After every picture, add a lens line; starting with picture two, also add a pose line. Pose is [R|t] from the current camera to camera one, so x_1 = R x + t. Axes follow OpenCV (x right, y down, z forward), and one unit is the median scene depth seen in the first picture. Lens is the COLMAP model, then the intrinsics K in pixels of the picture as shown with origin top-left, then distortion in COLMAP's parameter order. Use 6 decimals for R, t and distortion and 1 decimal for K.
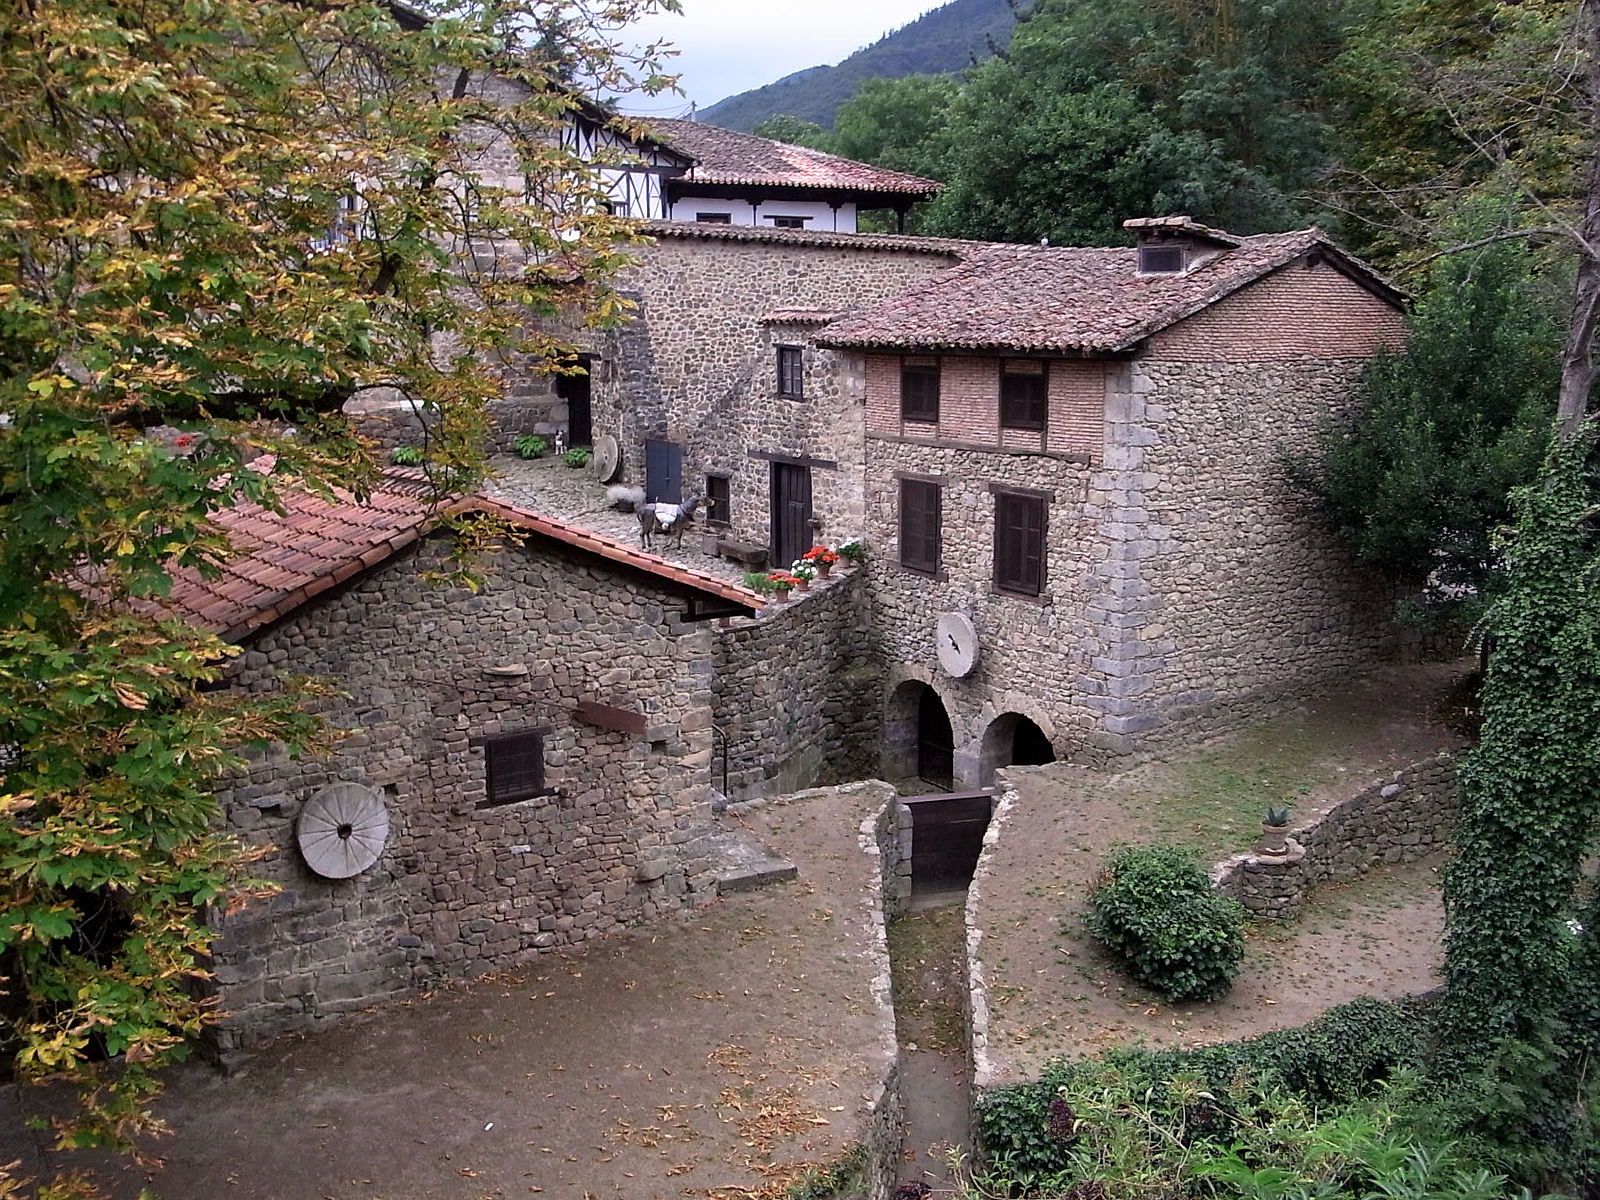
lens RADIAL K [[1512.9, 0, 802.1], [0, 1512.9, 604.8], [0, 0, 1]] dist [-0.021176, 0.000000]
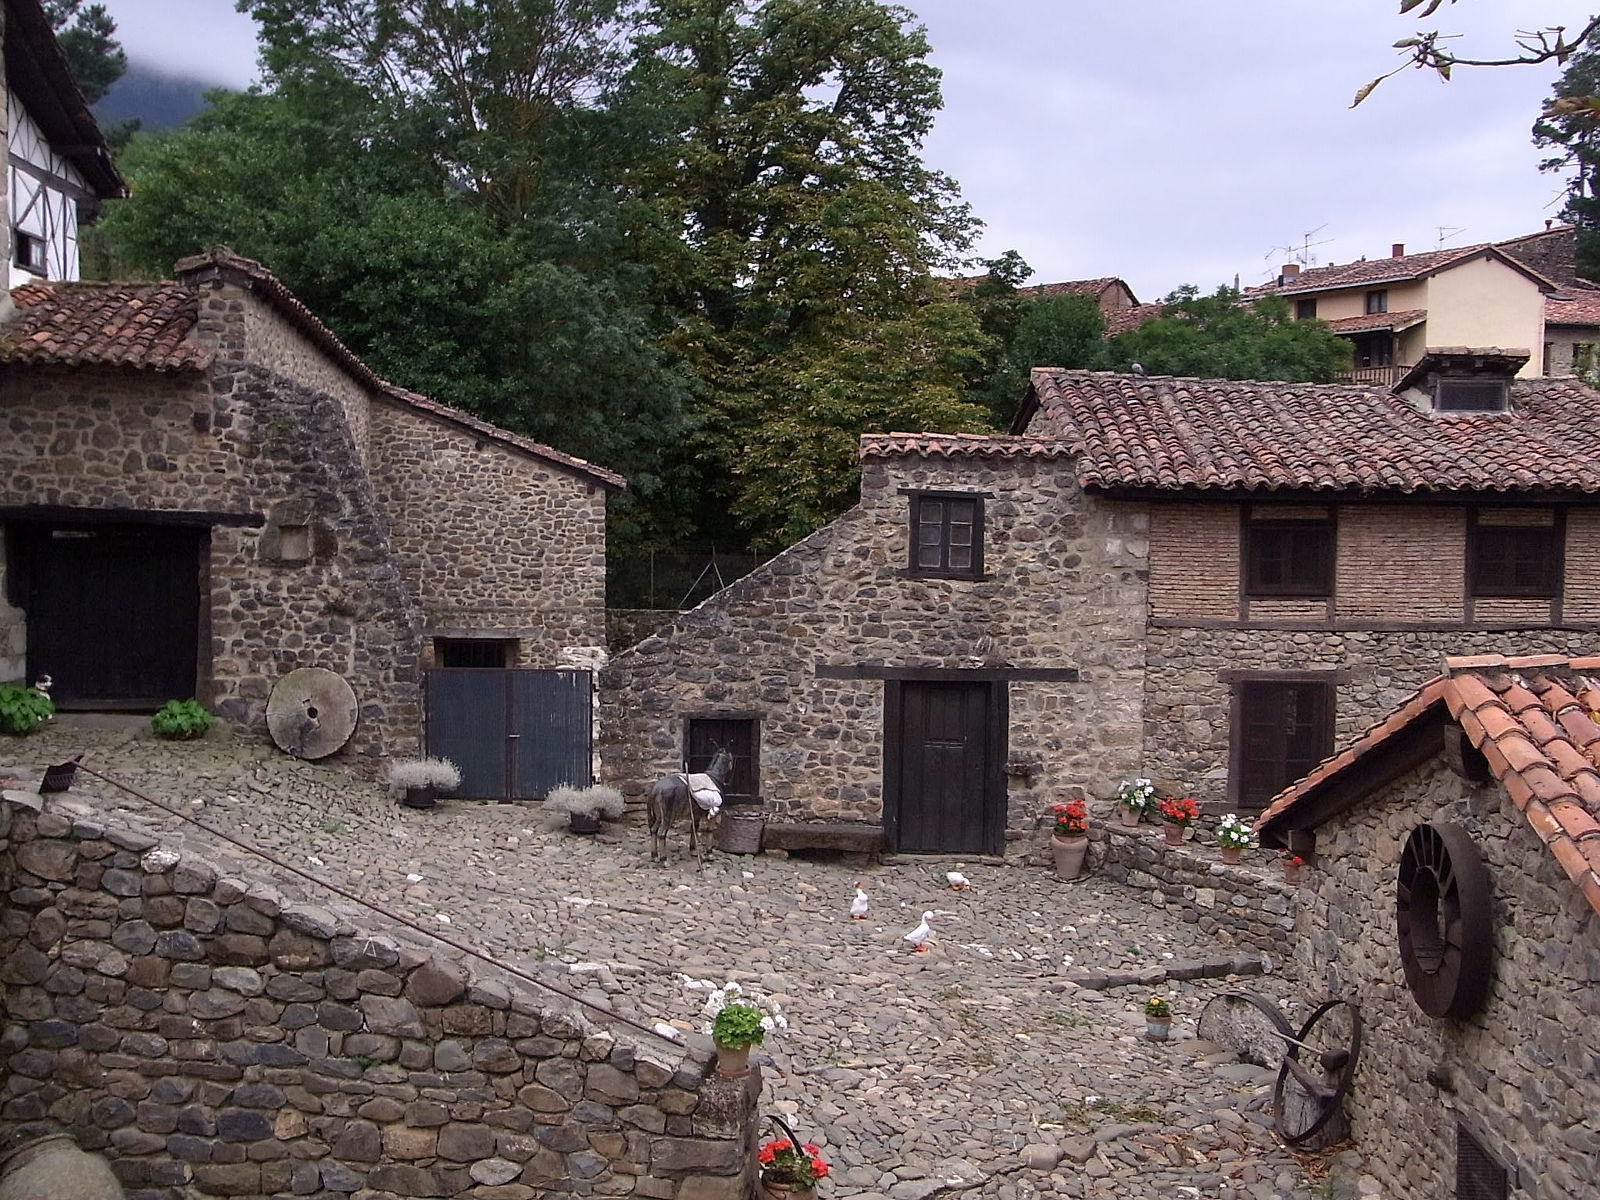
lens RADIAL K [[1512.9, 0, 799.2], [0, 1512.9, 592.5], [0, 0, 1]] dist [-0.021176, 0.000000]
pose [[0.568292, -0.029543, 0.822296, -0.582355], [0.144653, 0.987378, -0.064496, -0.102801], [-0.810012, 0.155600, 0.565393, 0.727792]]
